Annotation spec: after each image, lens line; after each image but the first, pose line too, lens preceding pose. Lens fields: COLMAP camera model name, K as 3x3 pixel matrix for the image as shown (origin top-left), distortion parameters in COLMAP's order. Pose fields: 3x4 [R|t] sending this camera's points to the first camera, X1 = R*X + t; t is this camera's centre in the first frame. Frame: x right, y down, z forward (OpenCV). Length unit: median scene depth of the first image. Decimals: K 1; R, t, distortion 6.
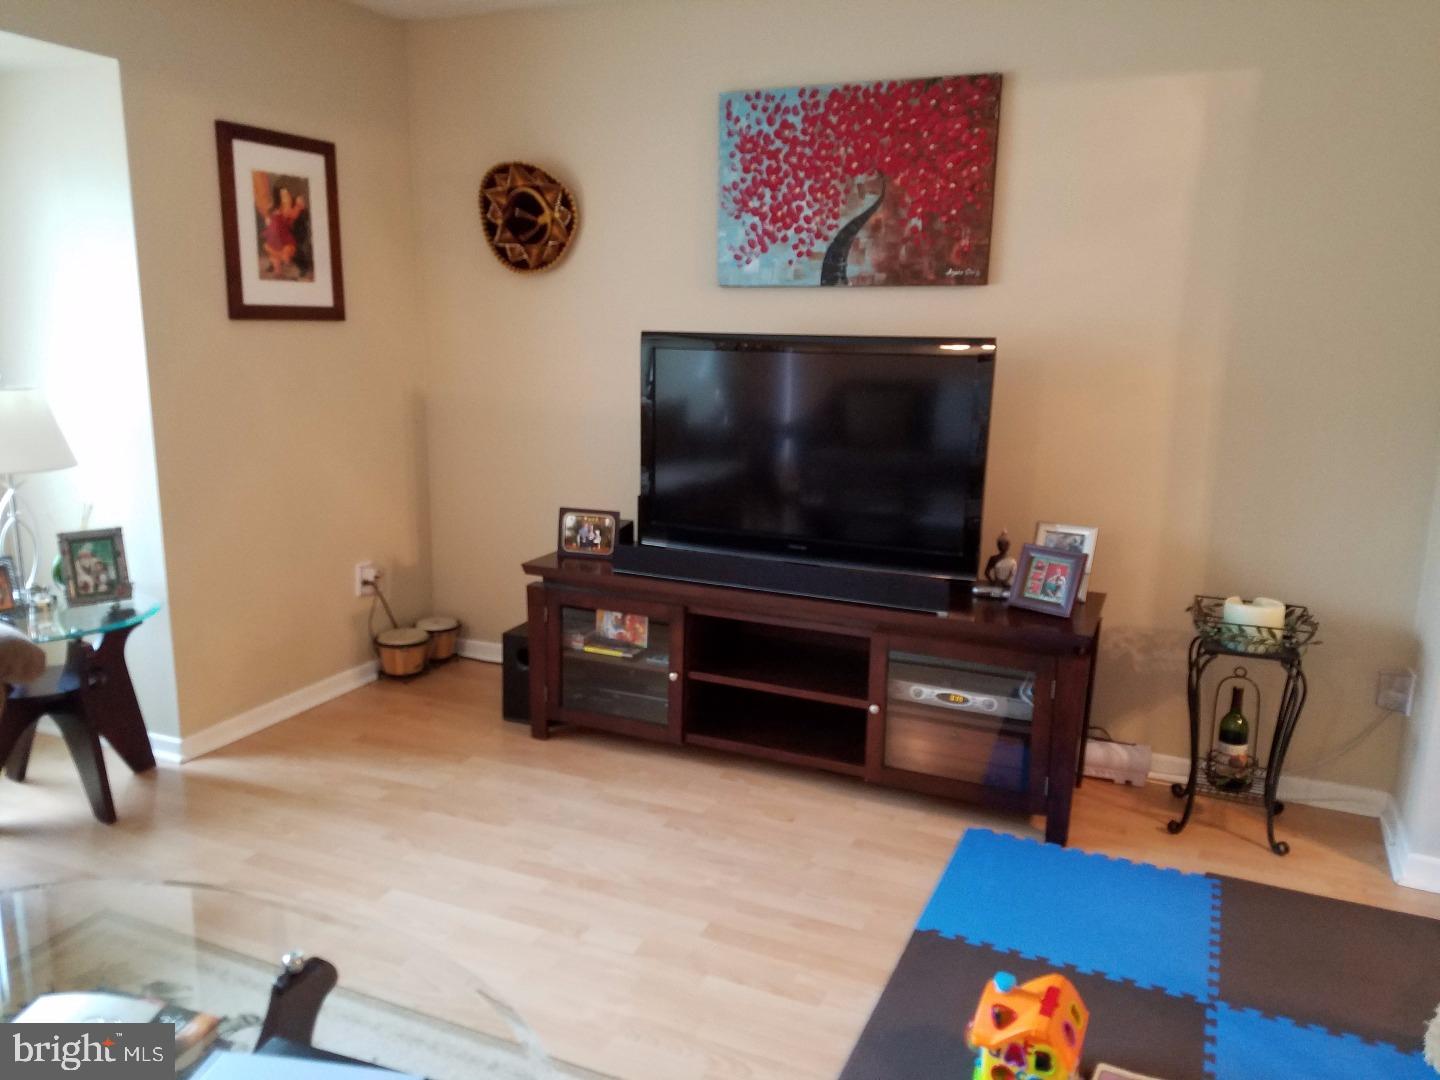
lens RADIAL K [[1102.7, 0, 718.6], [0, 1102.7, 548.8], [0, 0, 1]] dist [0.364440, -0.520309]
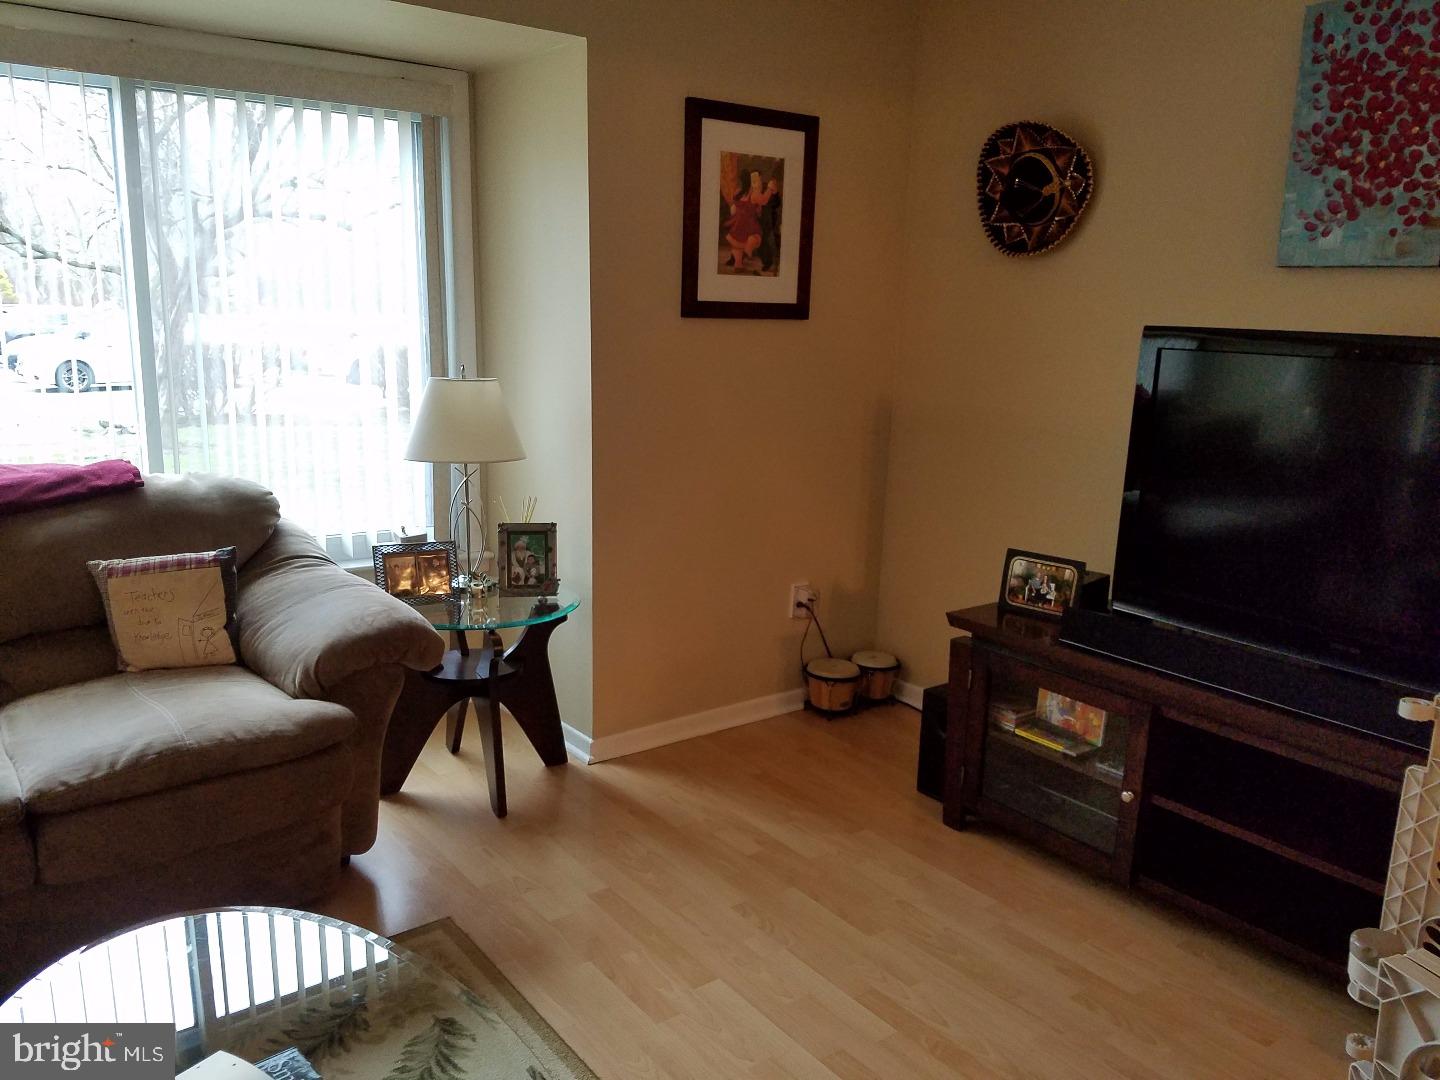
lens RADIAL K [[1139.6, 0, 717.2], [0, 1139.6, 565.1], [0, 0, 1]] dist [0.225190, -0.309371]
pose [[0.873437, 0.125995, -0.470354, 0.066077], [-0.120208, 0.991840, 0.042462, -0.035730], [0.471866, 0.019453, 0.881456, 0.173234]]
